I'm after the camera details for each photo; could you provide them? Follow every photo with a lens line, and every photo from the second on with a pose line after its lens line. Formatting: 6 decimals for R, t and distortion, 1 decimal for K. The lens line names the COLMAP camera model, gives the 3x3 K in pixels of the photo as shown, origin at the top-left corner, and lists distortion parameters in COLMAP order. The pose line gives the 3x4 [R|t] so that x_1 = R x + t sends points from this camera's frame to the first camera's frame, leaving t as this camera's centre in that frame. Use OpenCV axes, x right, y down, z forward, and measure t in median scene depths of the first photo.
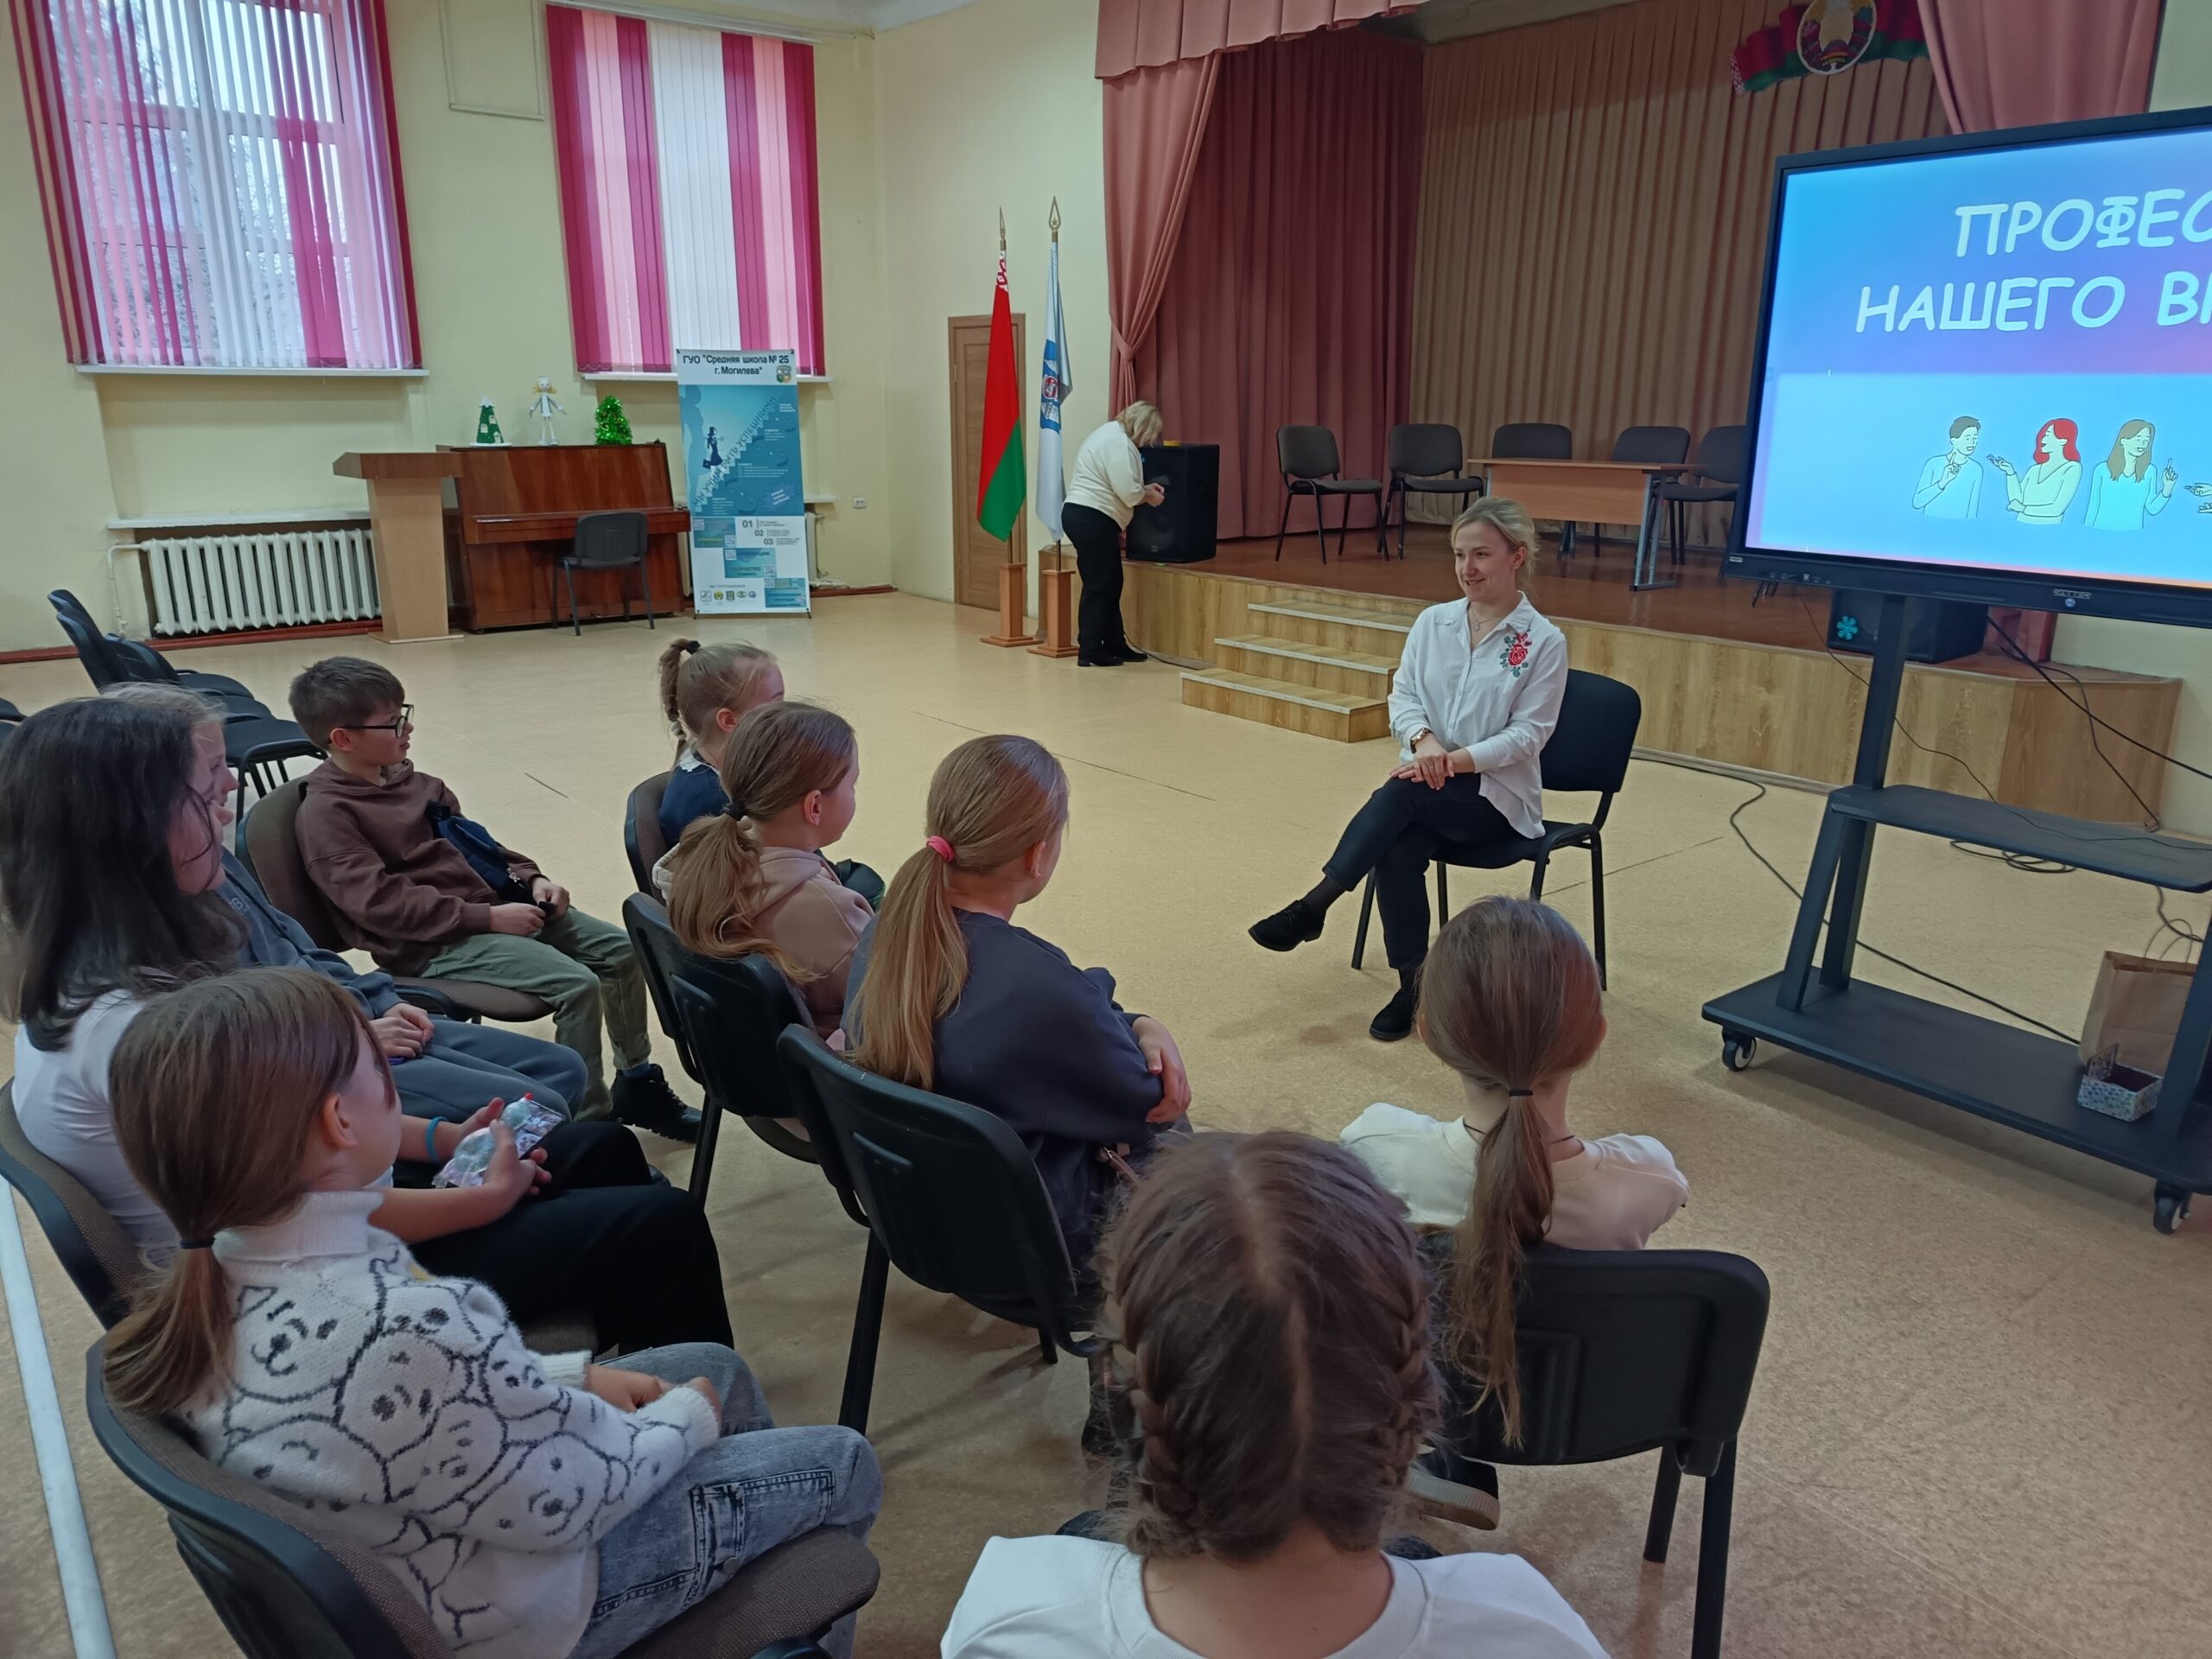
lens RADIAL K [[1533.1, 0, 1097.8], [0, 1533.1, 834.6], [0, 0, 1]] dist [0.045858, -0.049660]
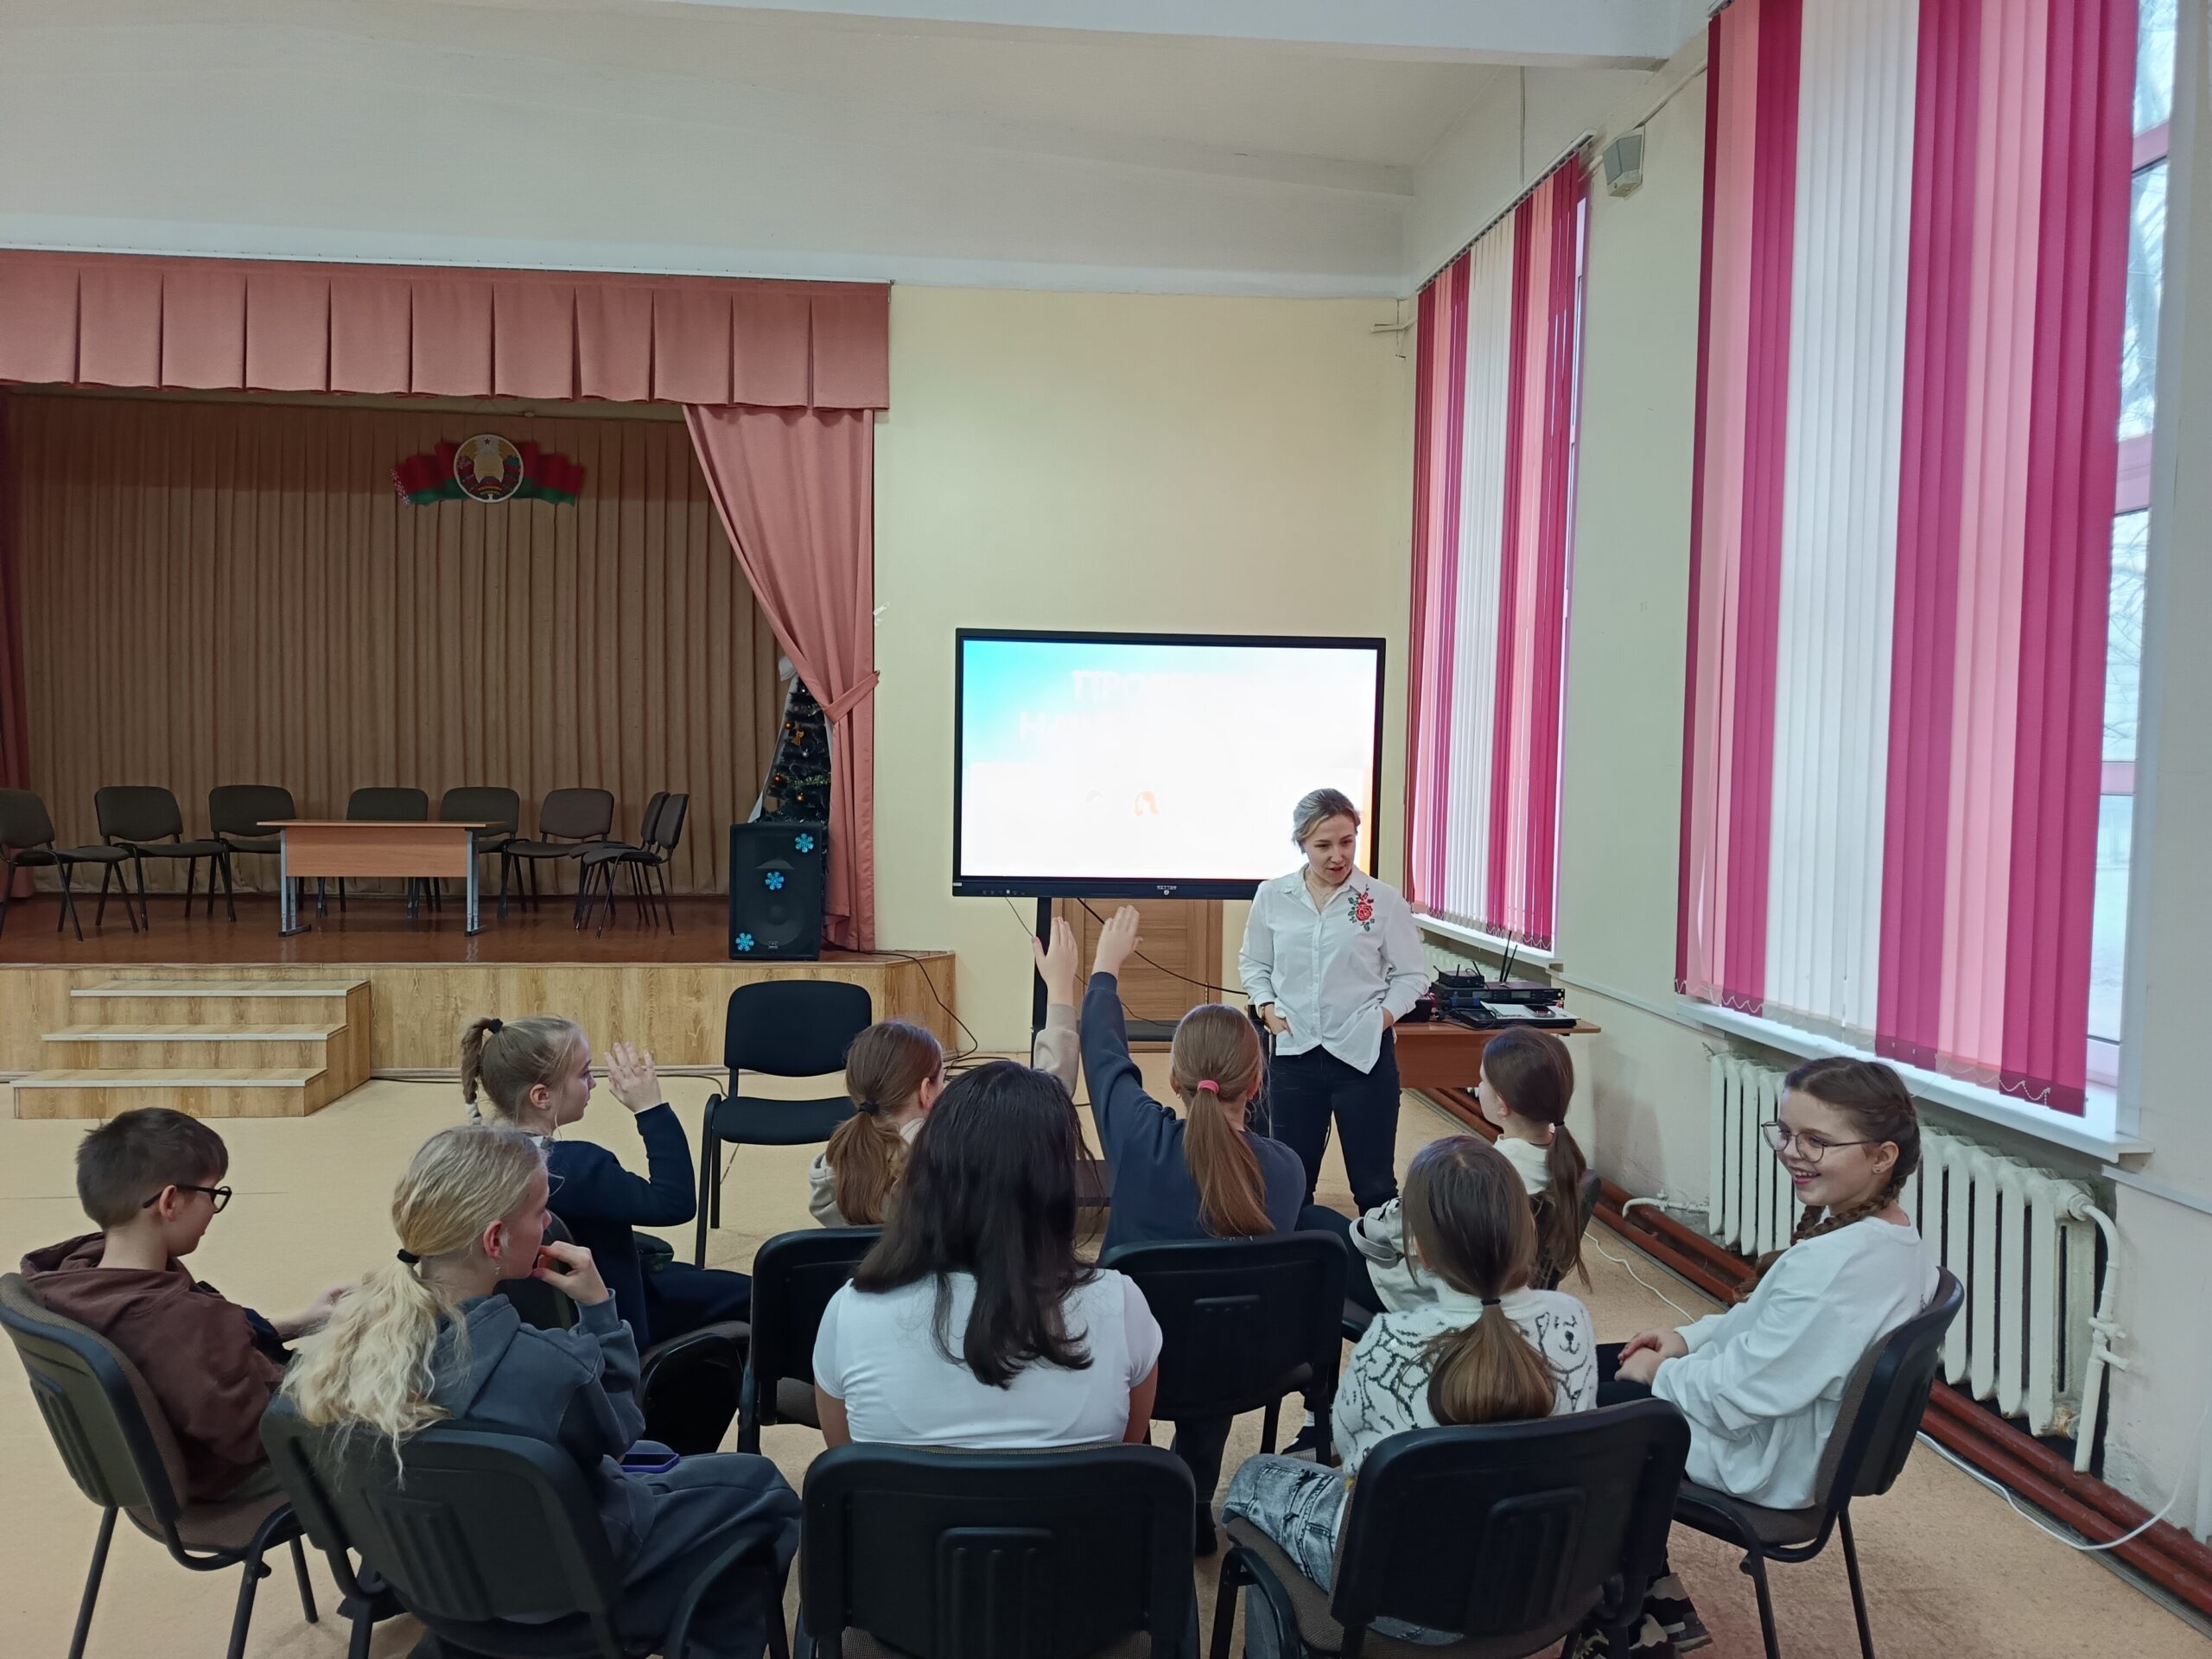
lens RADIAL K [[1533.1, 0, 1095.5], [0, 1533.1, 842.1], [0, 0, 1]] dist [0.045858, -0.049660]
pose [[0.535623, -0.043206, 0.843351, -0.333121], [0.222142, 0.970725, -0.091354, -0.025828], [-0.814715, 0.236274, 0.529541, 0.054442]]
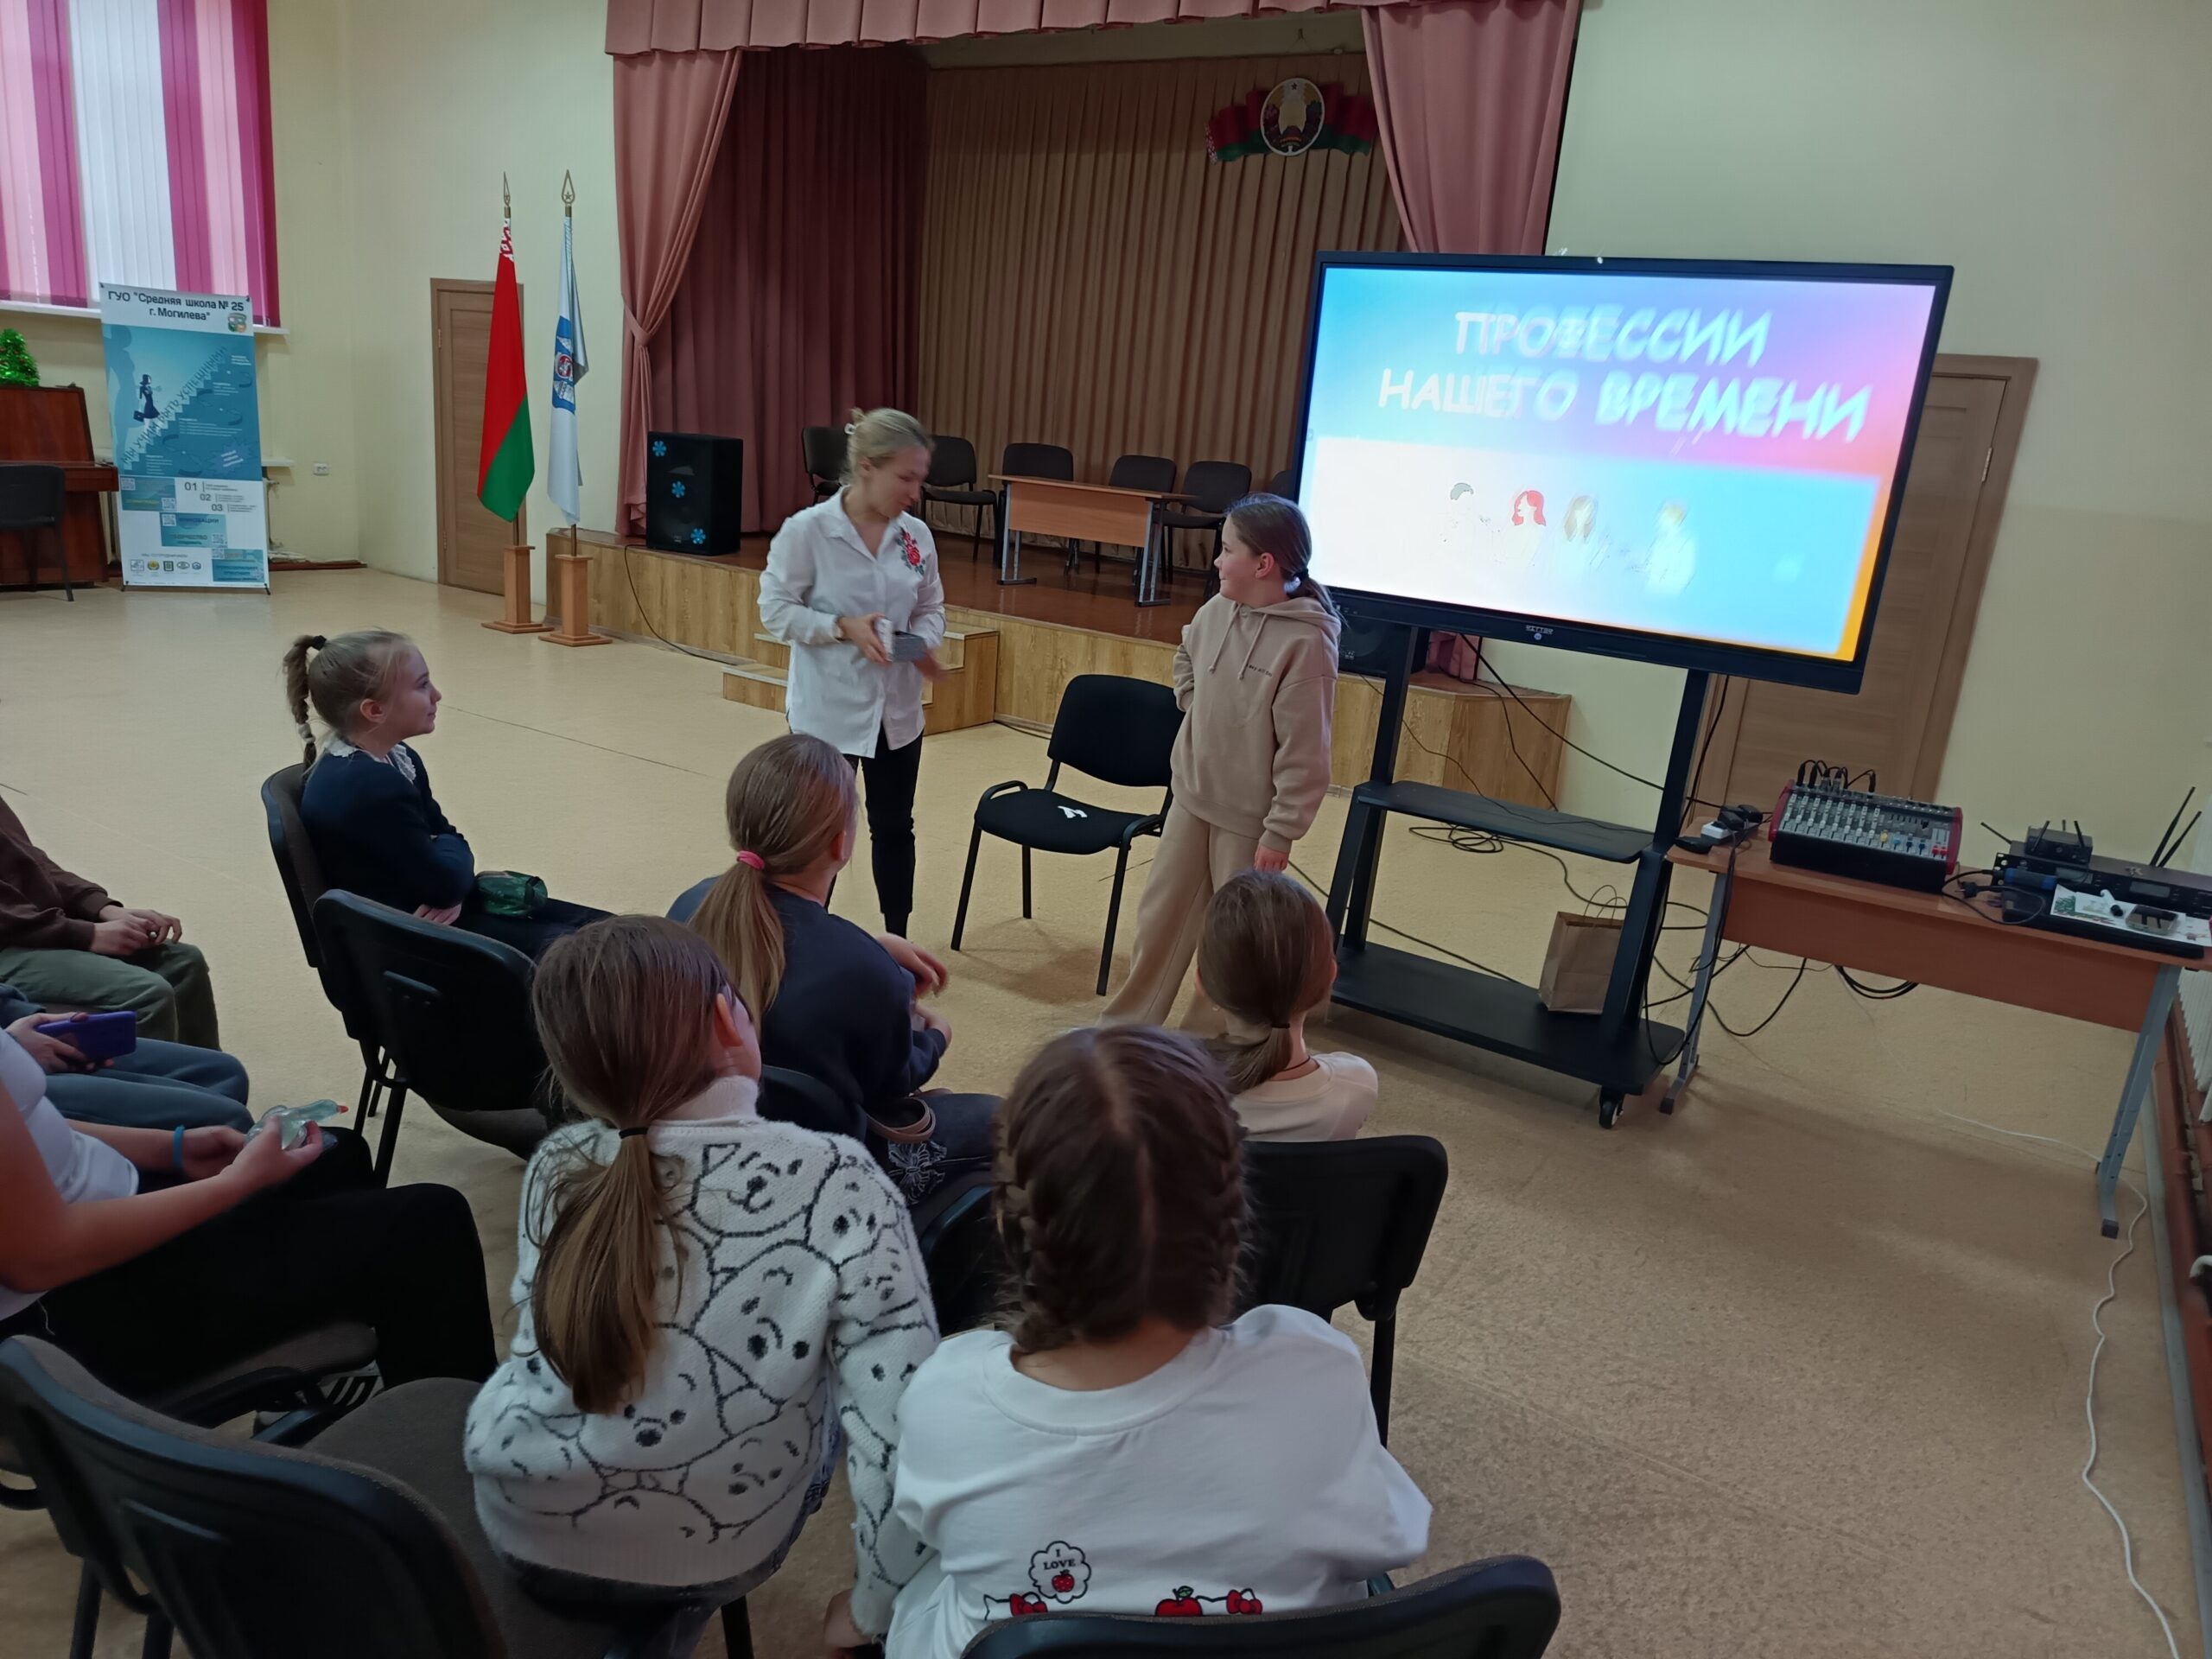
lens RADIAL K [[1533.1, 0, 1096.7], [0, 1533.1, 837.1], [0, 0, 1]] dist [0.045858, -0.049660]
pose [[0.941710, -0.012474, 0.336195, -0.052852], [0.010989, 0.999920, 0.006319, 0.000834], [-0.336246, -0.002257, 0.941771, -0.024802]]
